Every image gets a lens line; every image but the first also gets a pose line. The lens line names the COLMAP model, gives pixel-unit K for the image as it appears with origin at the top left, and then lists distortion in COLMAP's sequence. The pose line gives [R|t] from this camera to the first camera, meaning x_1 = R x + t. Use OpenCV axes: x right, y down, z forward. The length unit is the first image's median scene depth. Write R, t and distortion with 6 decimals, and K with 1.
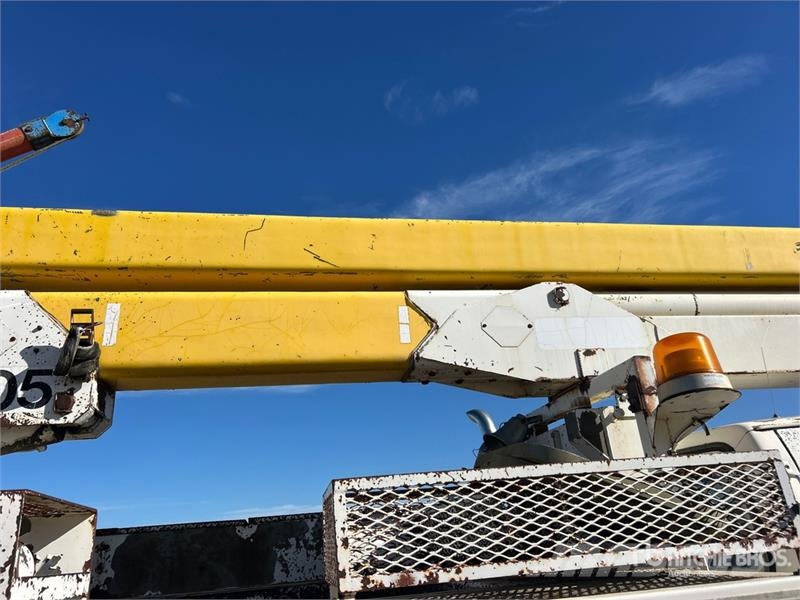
lens RADIAL K [[603.0, 0, 396.1], [0, 603.0, 300.0], [0, 0, 1]] dist [0.046450, -0.042572]
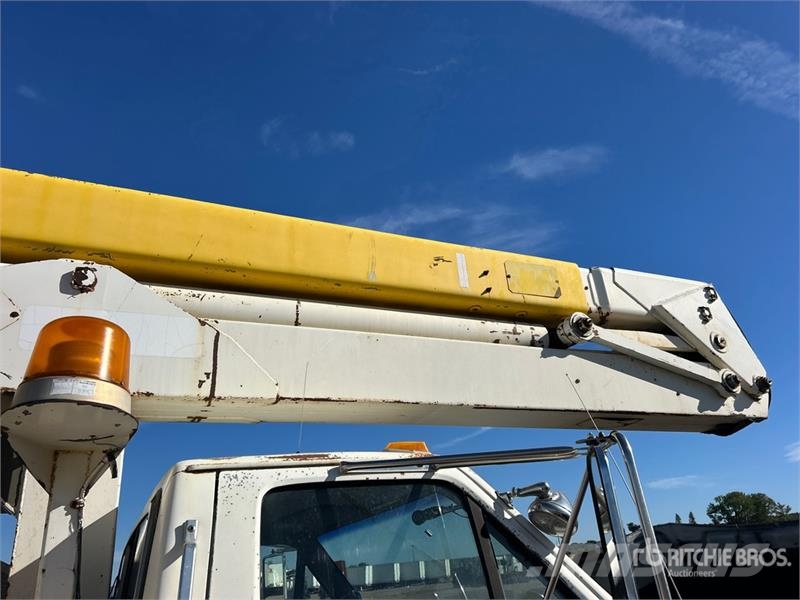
lens RADIAL K [[603.0, 0, 397.5], [0, 603.0, 302.4], [0, 0, 1]] dist [0.046450, -0.042572]
pose [[0.968402, 0.095869, 0.230231, 0.983425], [-0.081925, 0.994219, -0.069401, 0.084234], [-0.235554, 0.048346, 0.970658, 0.432229]]
